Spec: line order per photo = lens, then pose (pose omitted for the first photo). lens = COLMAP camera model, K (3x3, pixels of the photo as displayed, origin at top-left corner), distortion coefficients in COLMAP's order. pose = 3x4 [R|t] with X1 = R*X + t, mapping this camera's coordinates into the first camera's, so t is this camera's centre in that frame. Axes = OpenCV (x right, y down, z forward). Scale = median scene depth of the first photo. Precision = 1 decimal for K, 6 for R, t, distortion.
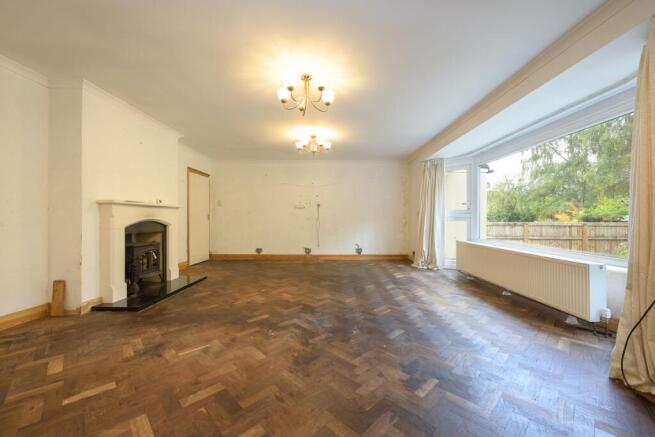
lens RADIAL K [[260.9, 0, 330.9], [0, 260.9, 218.4], [0, 0, 1]] dist [-0.006174, 0.000624]
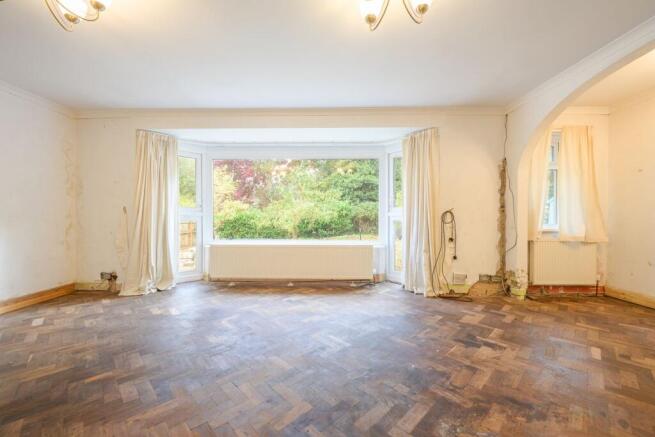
lens RADIAL K [[260.9, 0, 326.9], [0, 260.9, 218.1], [0, 0, 1]] dist [-0.006174, 0.000624]
pose [[0.018065, -0.000433, 0.999837, -0.291806], [-0.000095, 1.000000, 0.000435, 0.001383], [-0.999837, -0.000103, 0.018065, 0.536016]]
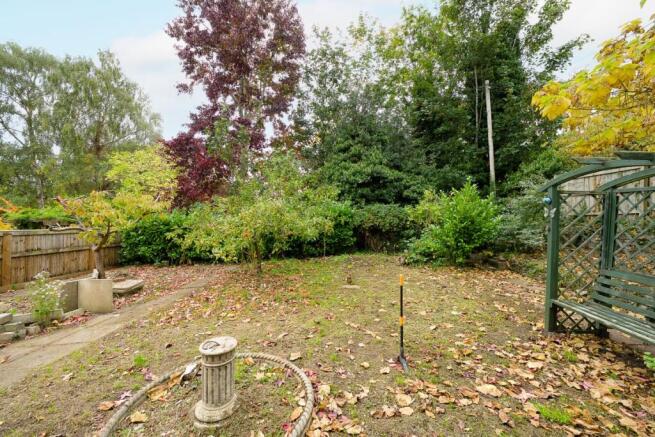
lens RADIAL K [[260.9, 0, 331.1], [0, 260.9, 219.2], [0, 0, 1]] dist [-0.006174, 0.000624]
pose [[-0.017671, 0.011933, 0.999773, 0.735618], [-0.019218, 0.999740, -0.012272, -0.036293], [-0.999659, -0.019430, -0.017437, 0.513334]]
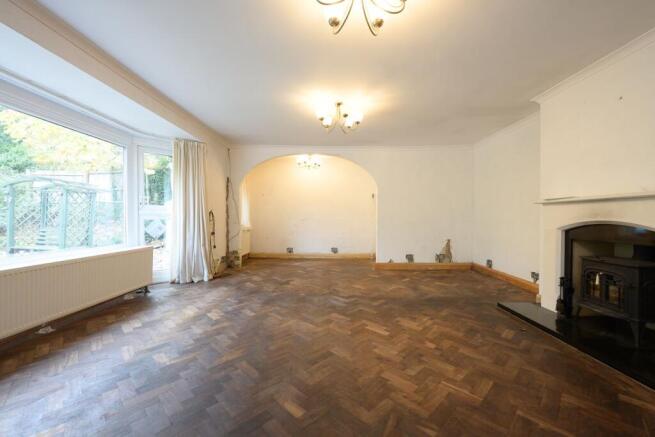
lens RADIAL K [[260.9, 0, 327.6], [0, 260.9, 219.2], [0, 0, 1]] dist [-0.006174, 0.000624]
pose [[-0.999894, -0.007141, 0.012718, -0.026913], [-0.007070, 0.999959, 0.005642, 0.000290], [-0.012758, 0.005552, -0.999903, 1.067133]]
